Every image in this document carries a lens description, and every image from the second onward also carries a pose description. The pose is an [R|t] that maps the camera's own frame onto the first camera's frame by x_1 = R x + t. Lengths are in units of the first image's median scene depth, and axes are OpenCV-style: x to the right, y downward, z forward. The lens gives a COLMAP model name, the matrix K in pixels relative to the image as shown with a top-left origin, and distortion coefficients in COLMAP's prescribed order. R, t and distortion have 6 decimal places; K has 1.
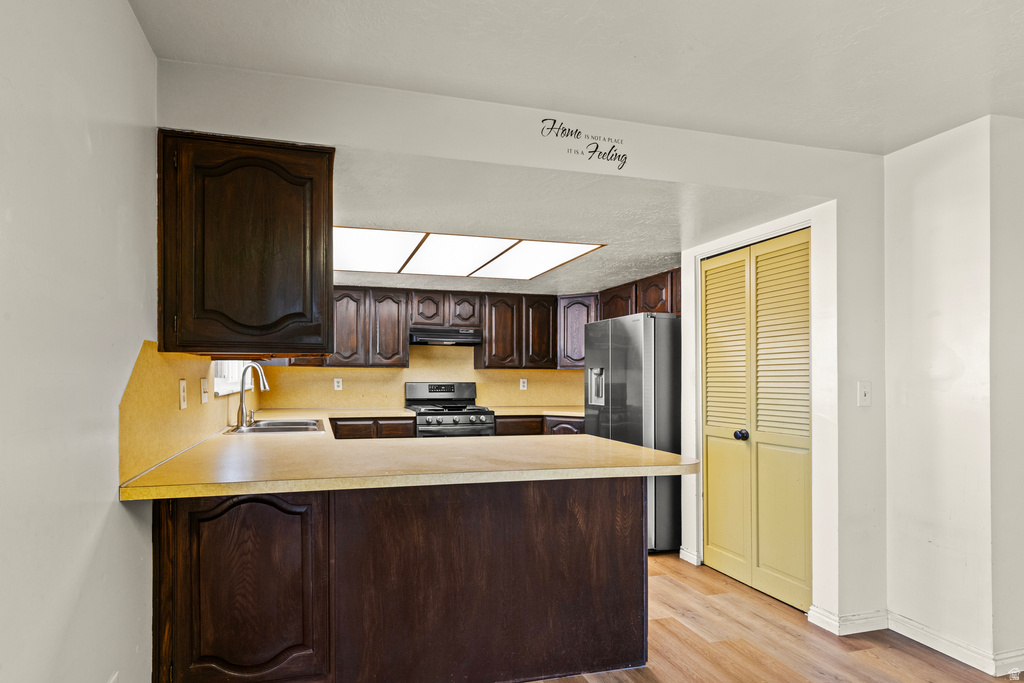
lens RADIAL K [[493.4, 0, 449.7], [0, 493.4, 376.3], [0, 0, 1]] dist [0.014946, -0.001544]
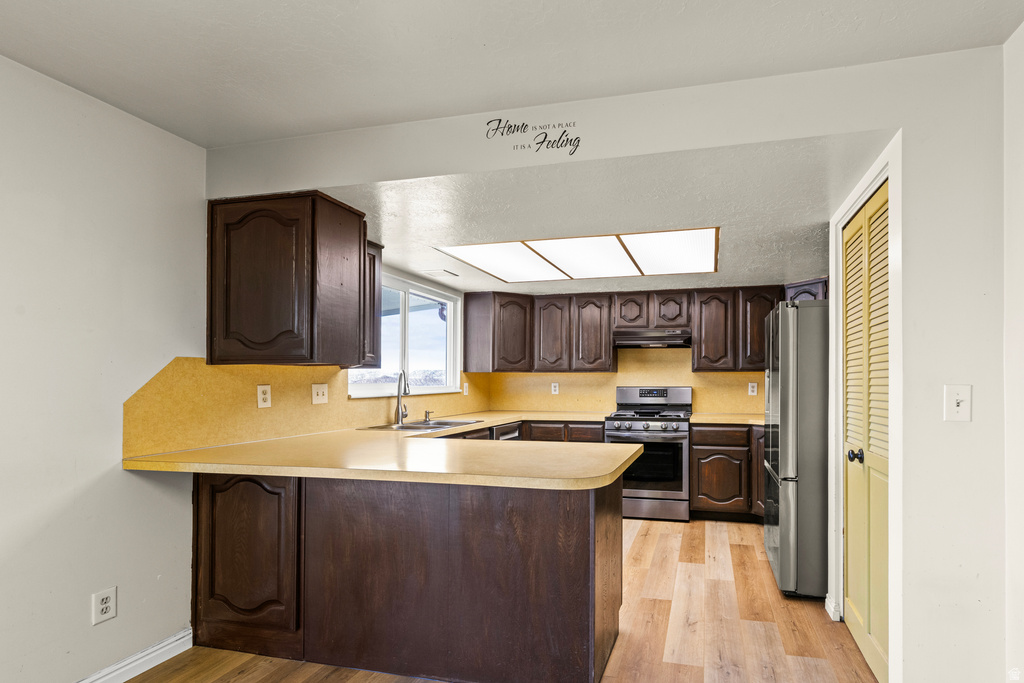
lens RADIAL K [[499.6, 0, 571.6], [0, 499.6, 378.2], [0, 0, 1]] dist [0.008314, 0.000195]
pose [[0.898349, -0.008022, -0.439210, 0.629631], [0.005856, 0.999963, -0.006285, 0.001962], [0.439244, 0.003074, 0.898363, 0.141005]]
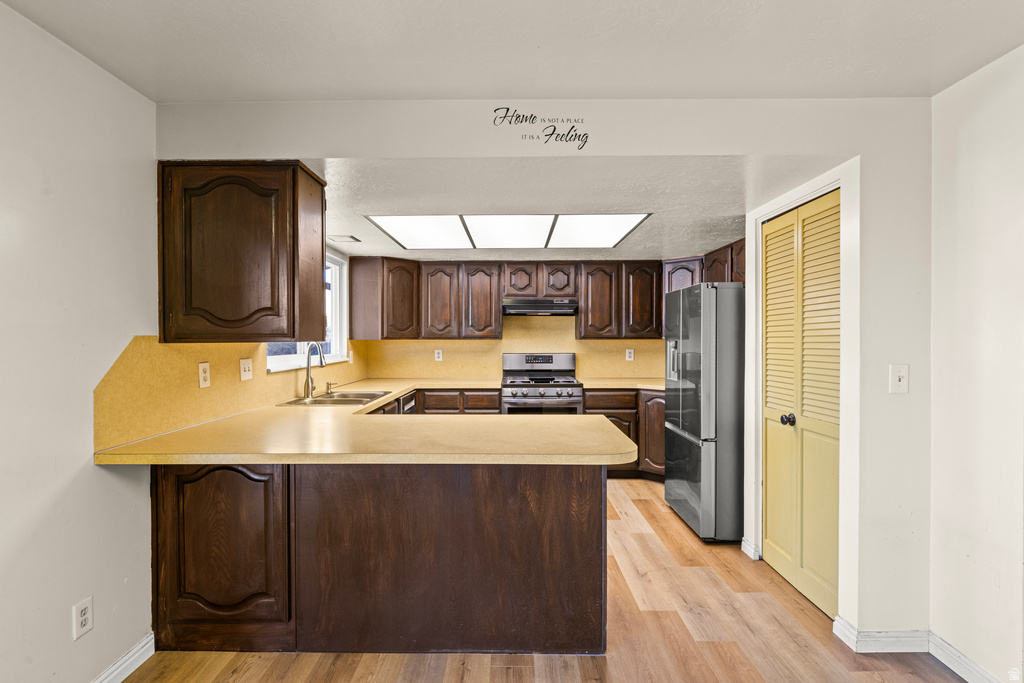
lens RADIAL K [[512.5, 0, 503.3], [0, 512.5, 346.6], [0, 0, 1]] dist [0.004977, 0.003085]
pose [[0.971866, -0.003717, -0.235505, 0.365316], [0.006865, 0.999898, 0.012551, -0.034602], [0.235435, -0.013814, 0.971792, -0.023605]]
